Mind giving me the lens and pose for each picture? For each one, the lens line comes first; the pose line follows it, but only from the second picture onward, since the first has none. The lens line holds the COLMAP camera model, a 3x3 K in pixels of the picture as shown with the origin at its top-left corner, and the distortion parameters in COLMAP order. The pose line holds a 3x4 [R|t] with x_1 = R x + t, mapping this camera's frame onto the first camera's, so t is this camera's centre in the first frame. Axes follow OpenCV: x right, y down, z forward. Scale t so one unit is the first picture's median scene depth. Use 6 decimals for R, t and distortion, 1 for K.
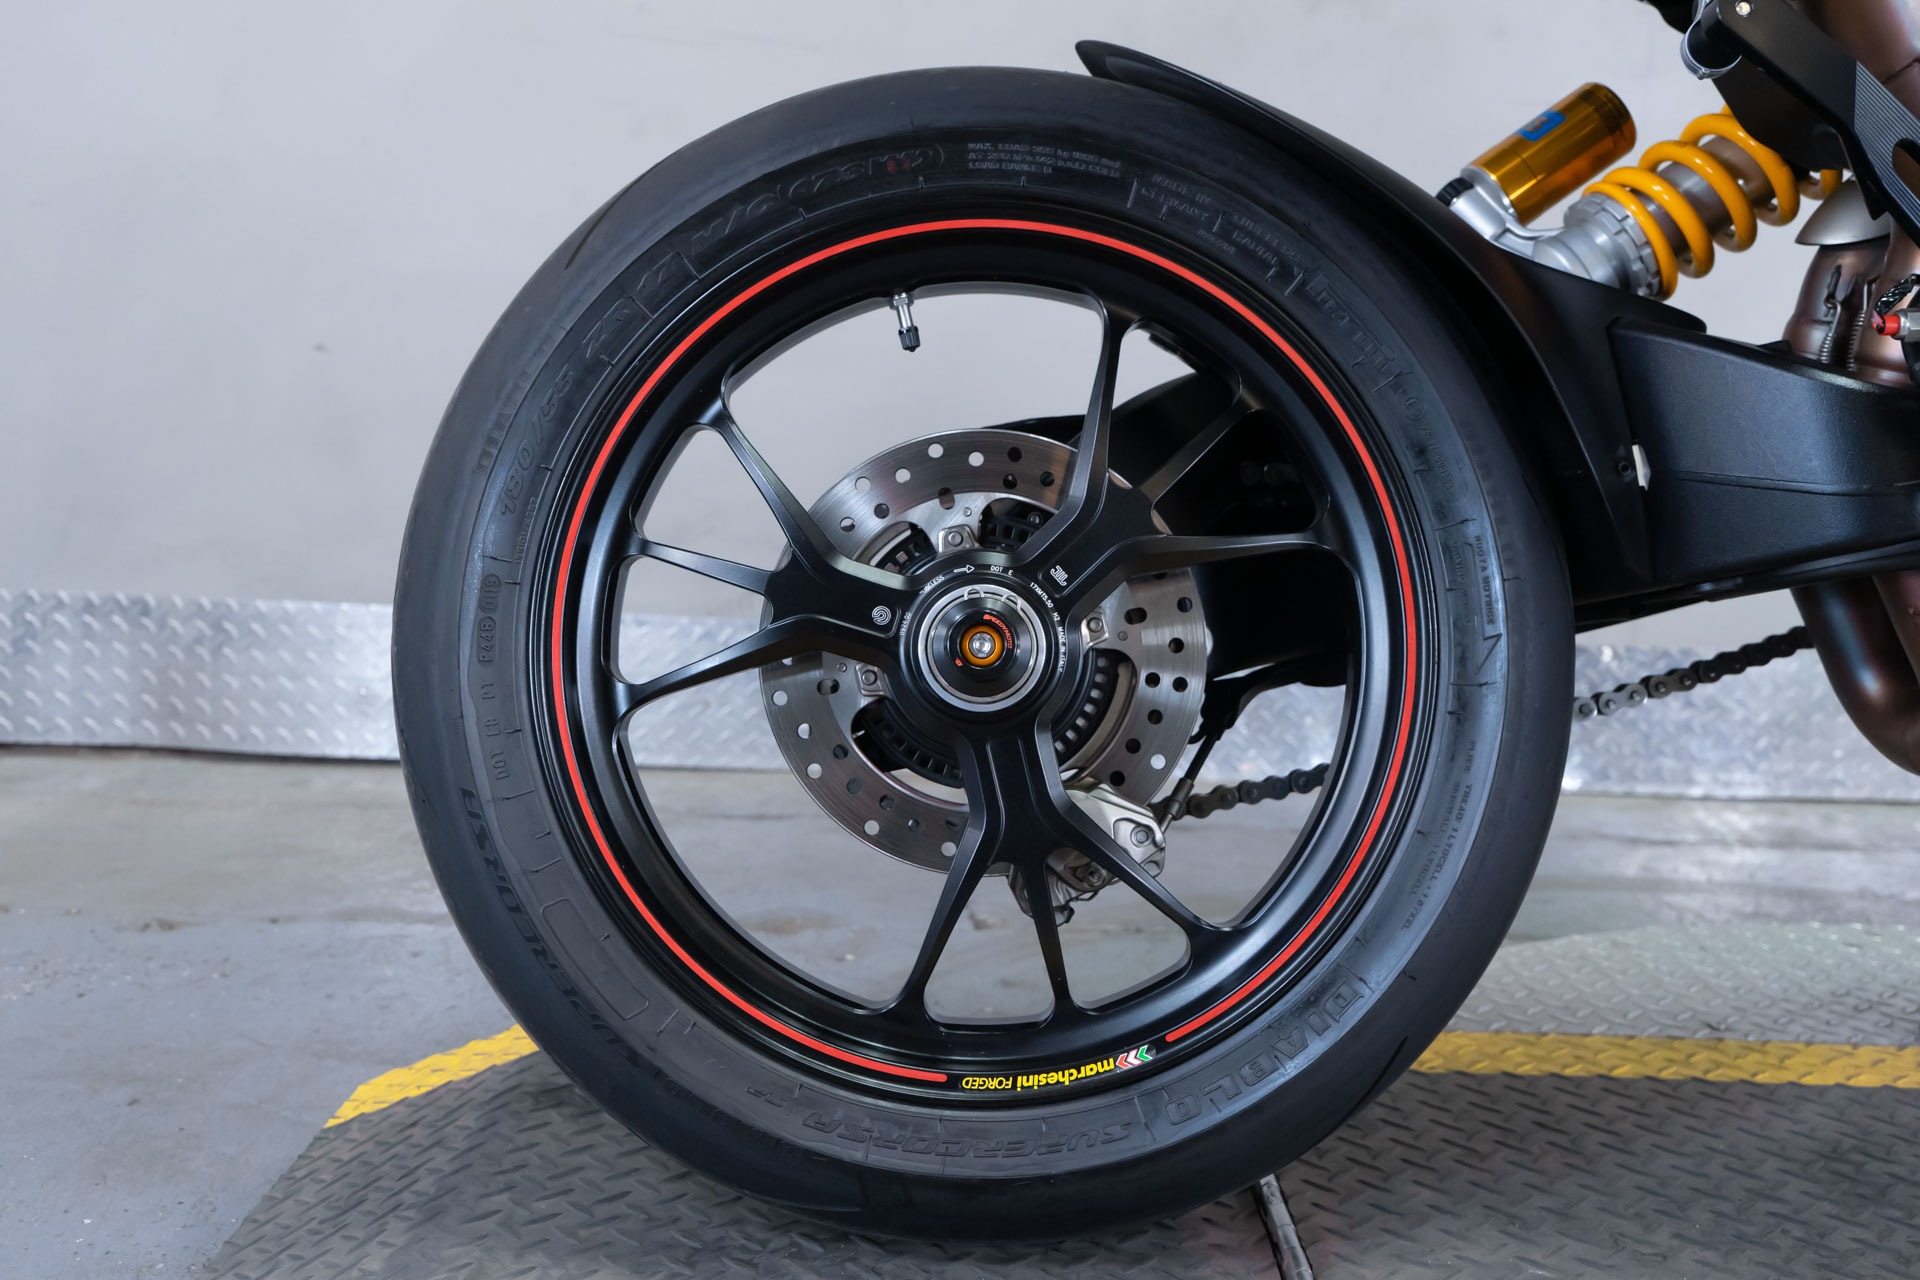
lens RADIAL K [[1822.7, 0, 974.2], [0, 1822.7, 630.5], [0, 0, 1]] dist [0.003604, 0.000000]
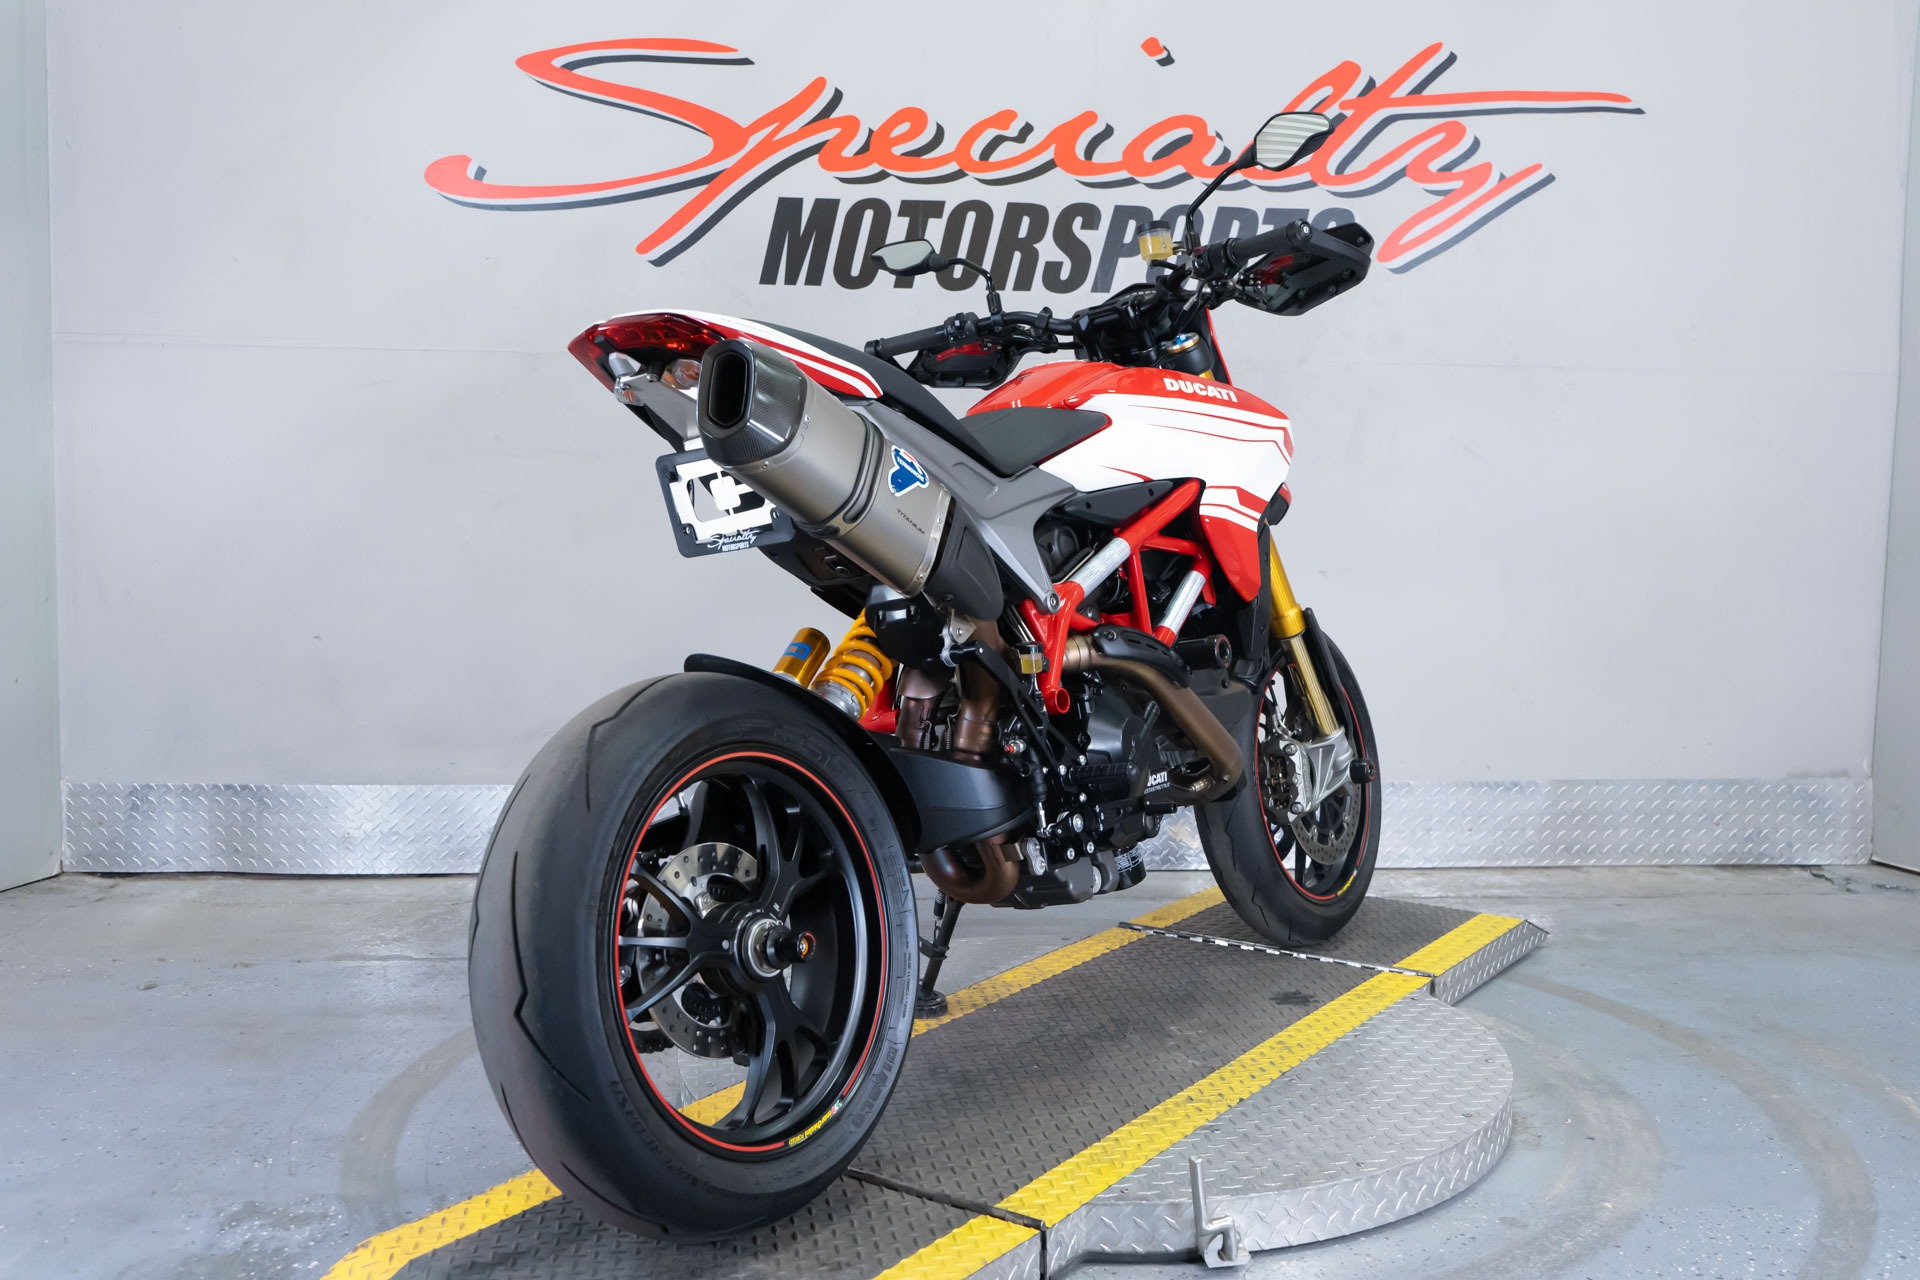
lens RADIAL K [[1822.7, 0, 972.7], [0, 1822.7, 632.9], [0, 0, 1]] dist [0.003604, 0.000000]
pose [[0.999425, -0.033869, -0.001558, 0.258961], [0.033773, 0.998541, -0.042130, -0.064195], [0.002983, 0.042053, 0.999111, -0.709366]]
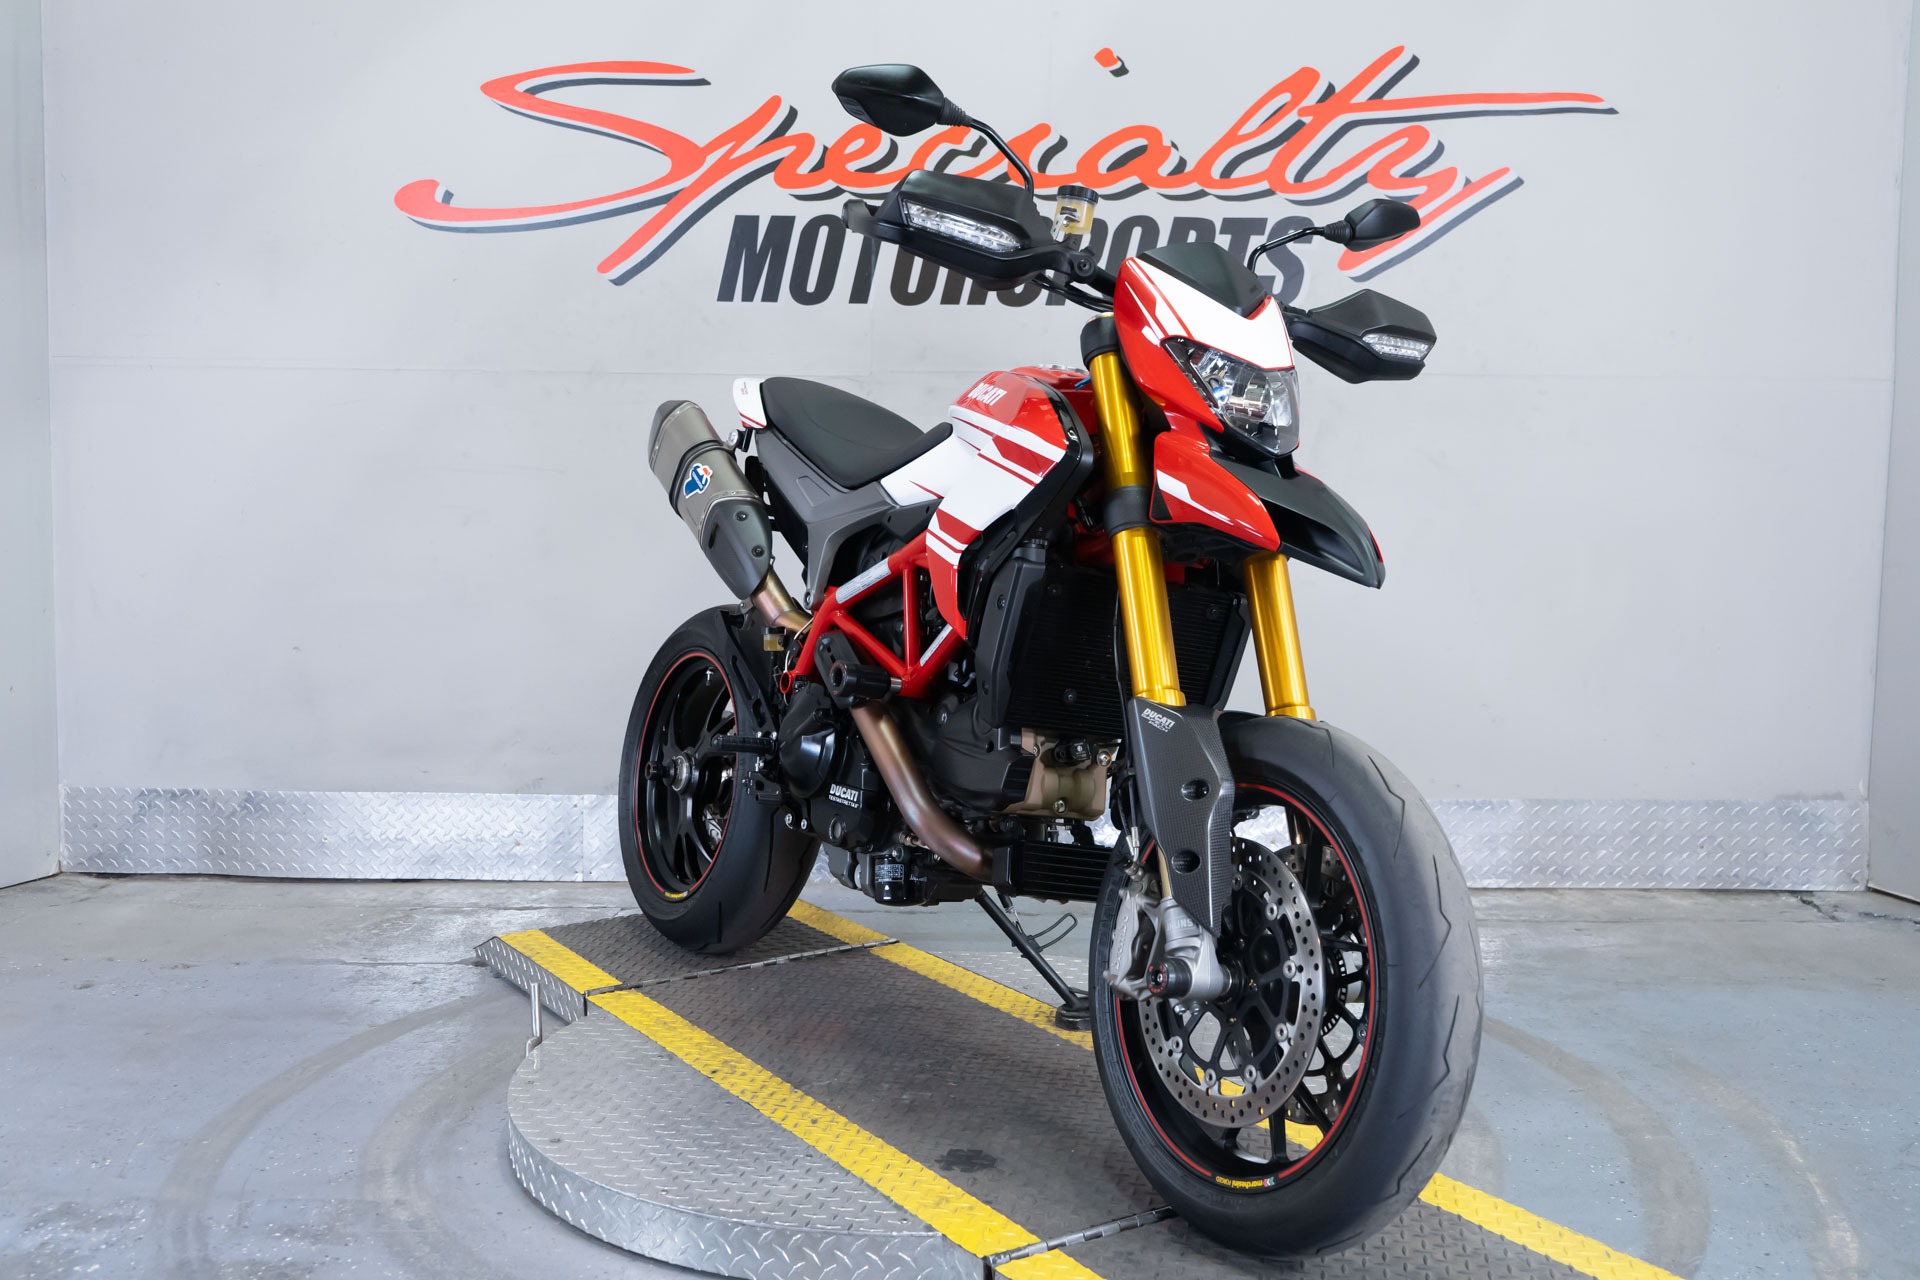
lens RADIAL K [[1791.1, 0, 952.9], [0, 1791.1, 637.5], [0, 0, 1]] dist [0.003275, 0.000000]
pose [[0.995649, -0.030822, -0.087942, 0.427697], [0.026763, 0.998538, -0.046966, -0.064842], [0.089261, 0.044408, 0.995018, -0.674660]]
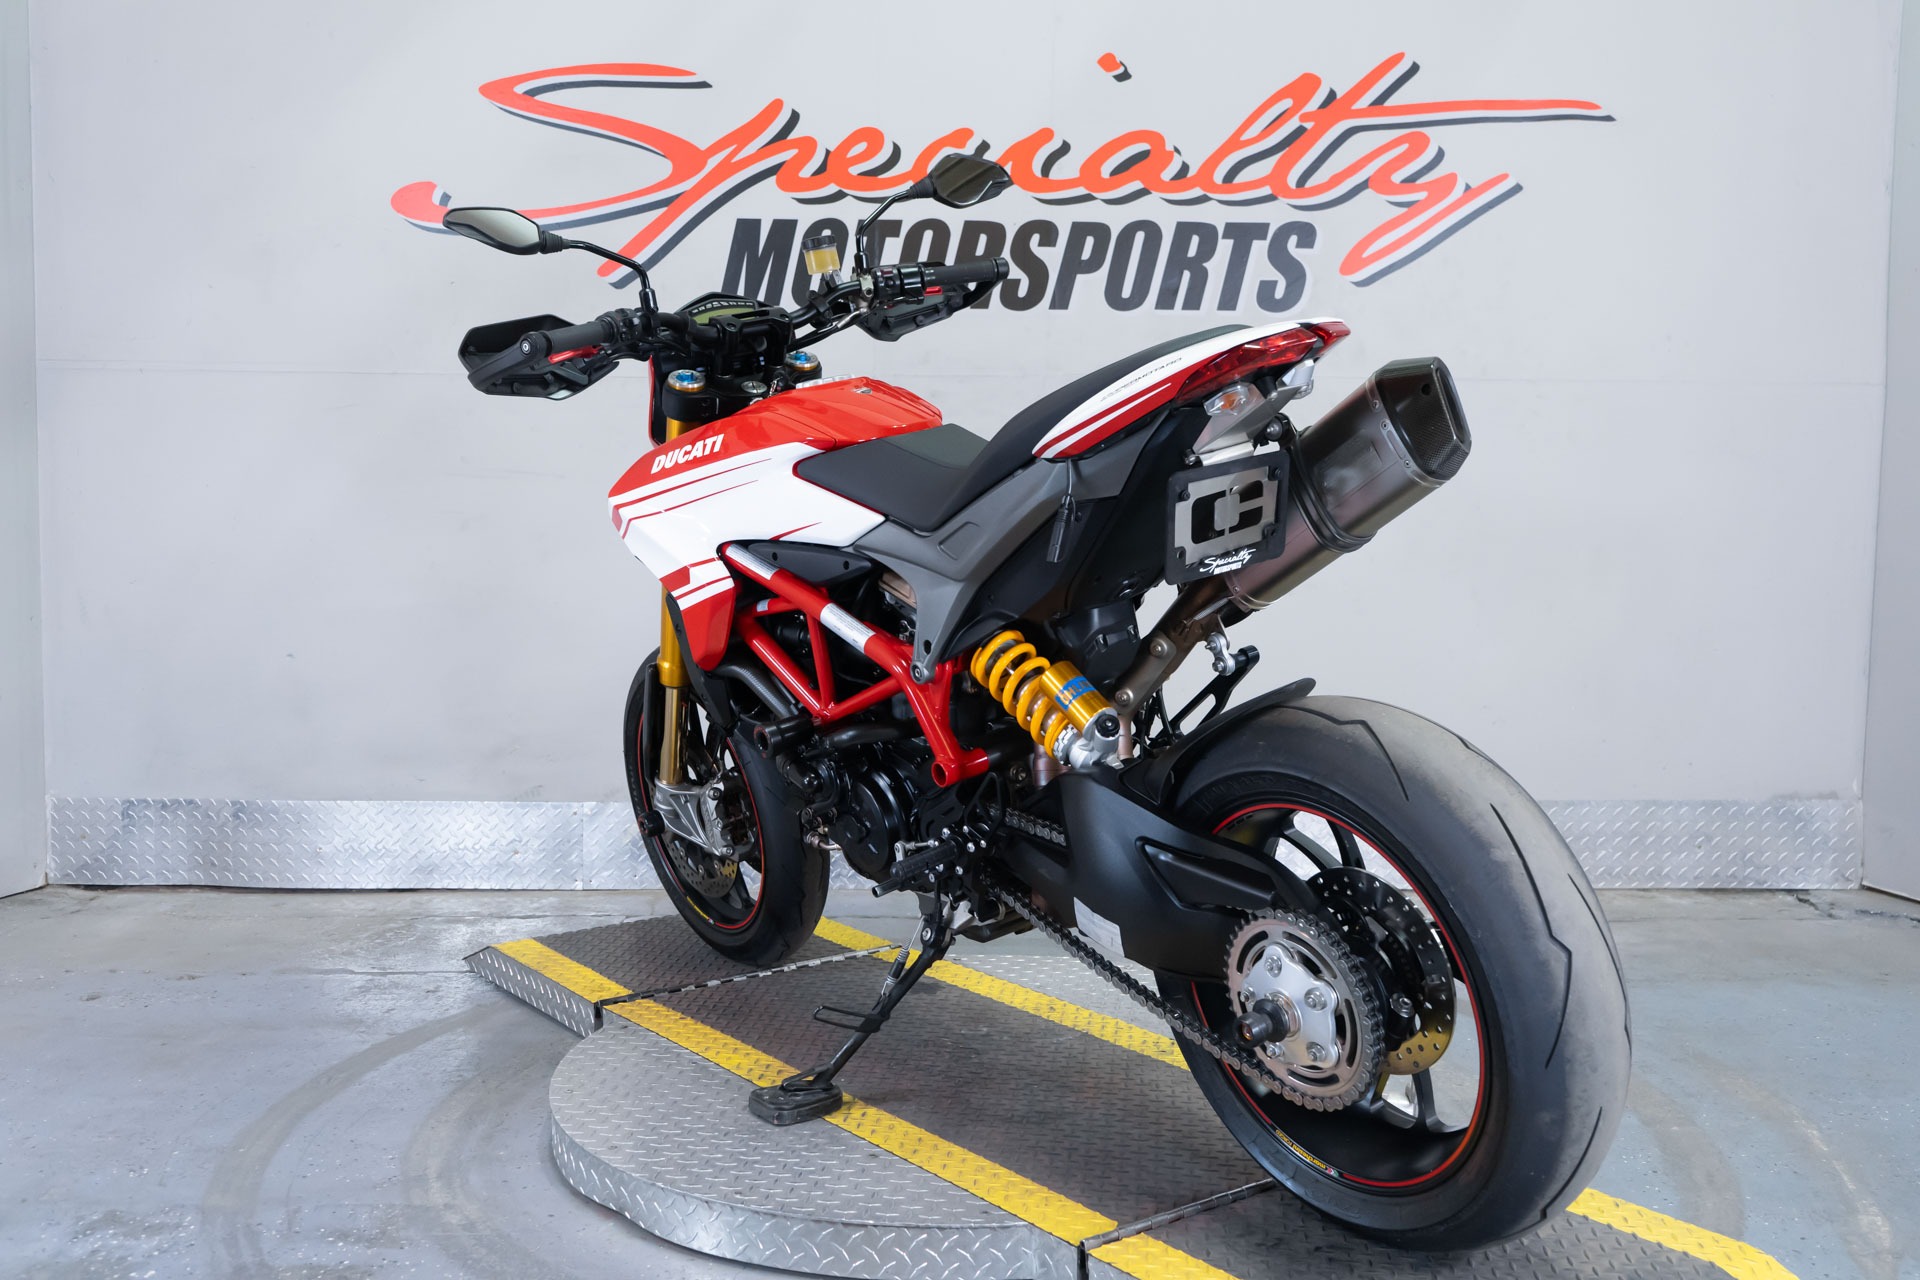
lens RADIAL K [[1822.7, 0, 958.8], [0, 1822.7, 636.2], [0, 0, 1]] dist [0.003604, 0.000000]
pose [[0.997667, -0.034921, -0.058667, 0.382004], [0.031935, 0.998184, -0.051075, -0.062061], [0.060344, 0.049082, 0.996970, -0.703448]]
